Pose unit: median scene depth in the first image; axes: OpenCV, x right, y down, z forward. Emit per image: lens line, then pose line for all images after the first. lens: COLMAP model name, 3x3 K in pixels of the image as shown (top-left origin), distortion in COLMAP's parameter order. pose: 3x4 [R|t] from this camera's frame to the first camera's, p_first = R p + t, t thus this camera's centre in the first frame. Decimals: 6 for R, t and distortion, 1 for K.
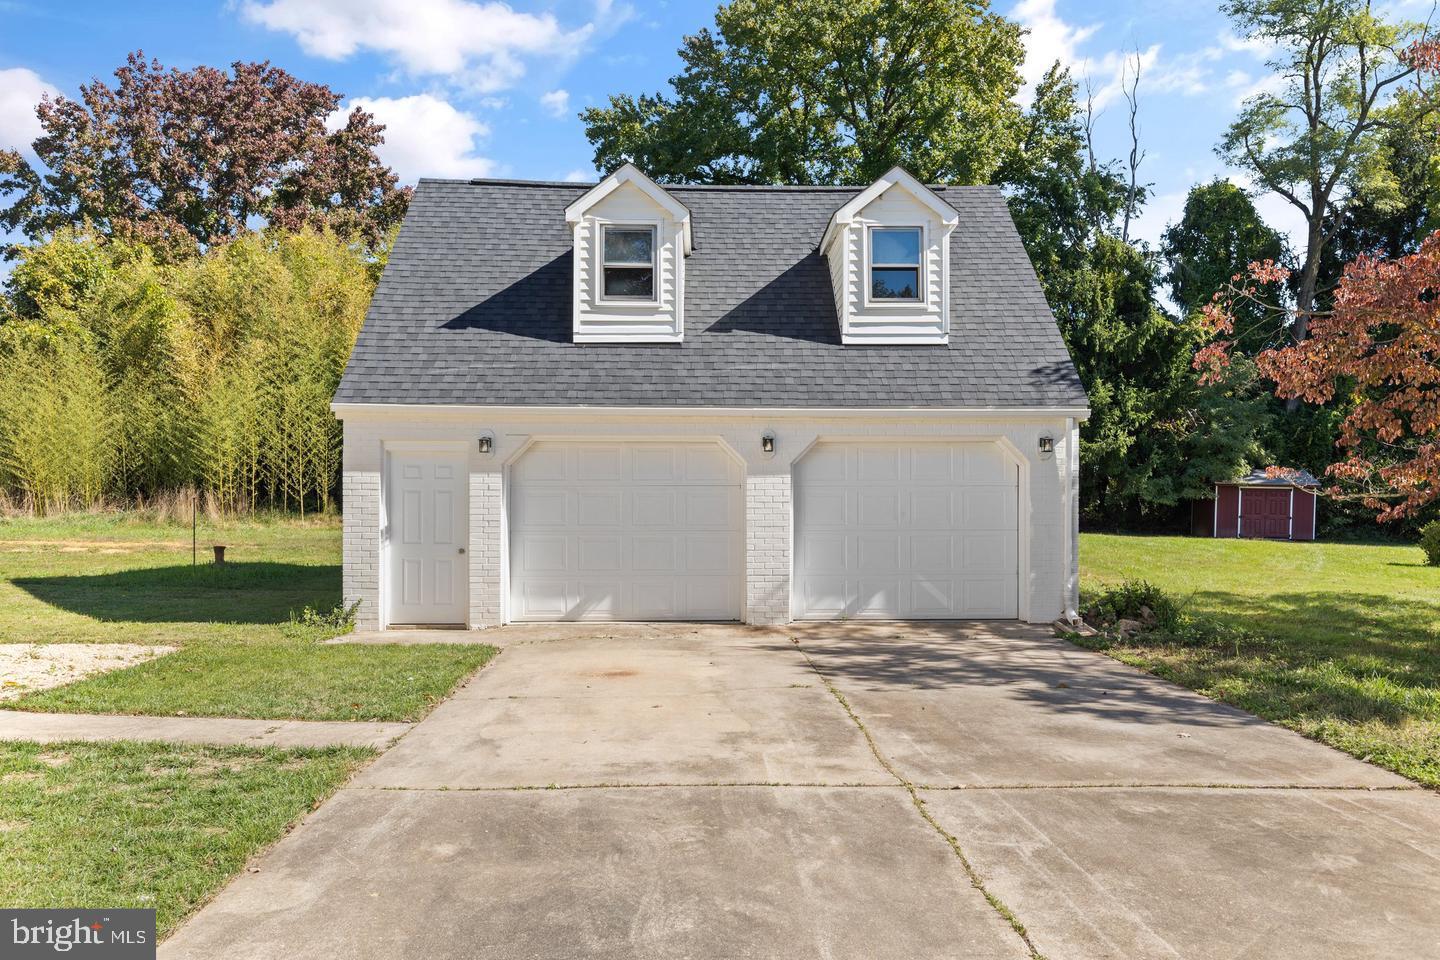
lens RADIAL K [[1058.2, 0, 748.4], [0, 1058.2, 522.7], [0, 0, 1]] dist [-0.004670, -0.002230]
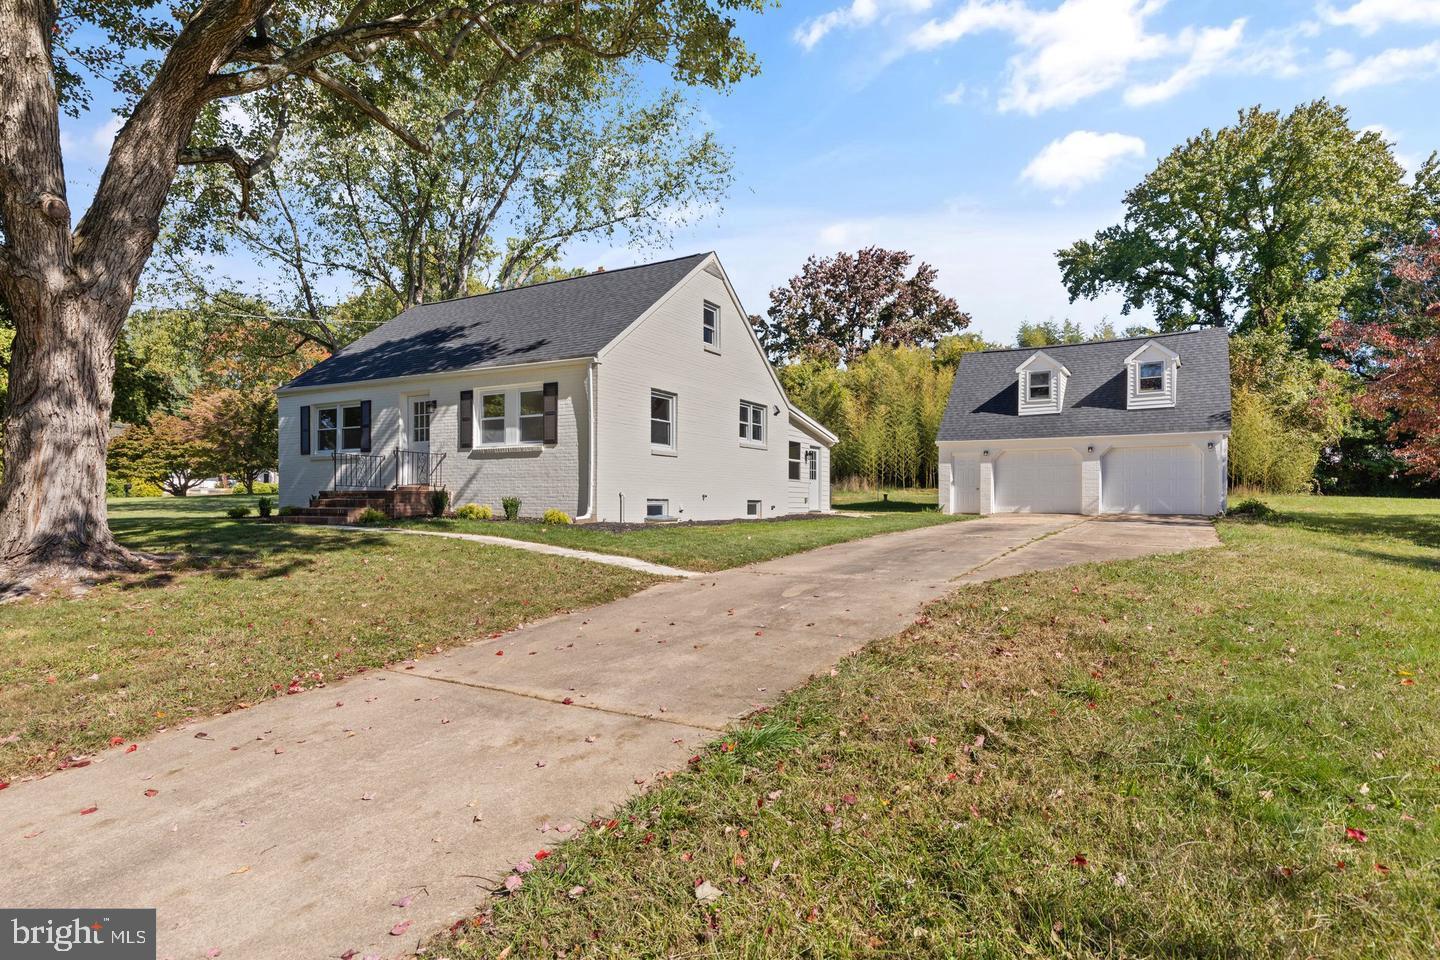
lens RADIAL K [[788.5, 0, 715.1], [0, 788.5, 497.1], [0, 0, 1]] dist [0.006343, 0.002255]
pose [[0.828151, -0.001725, -0.560503, 0.113267], [-0.006722, 0.999893, -0.013009, 0.026124], [0.560465, 0.014541, 0.828050, -0.391918]]
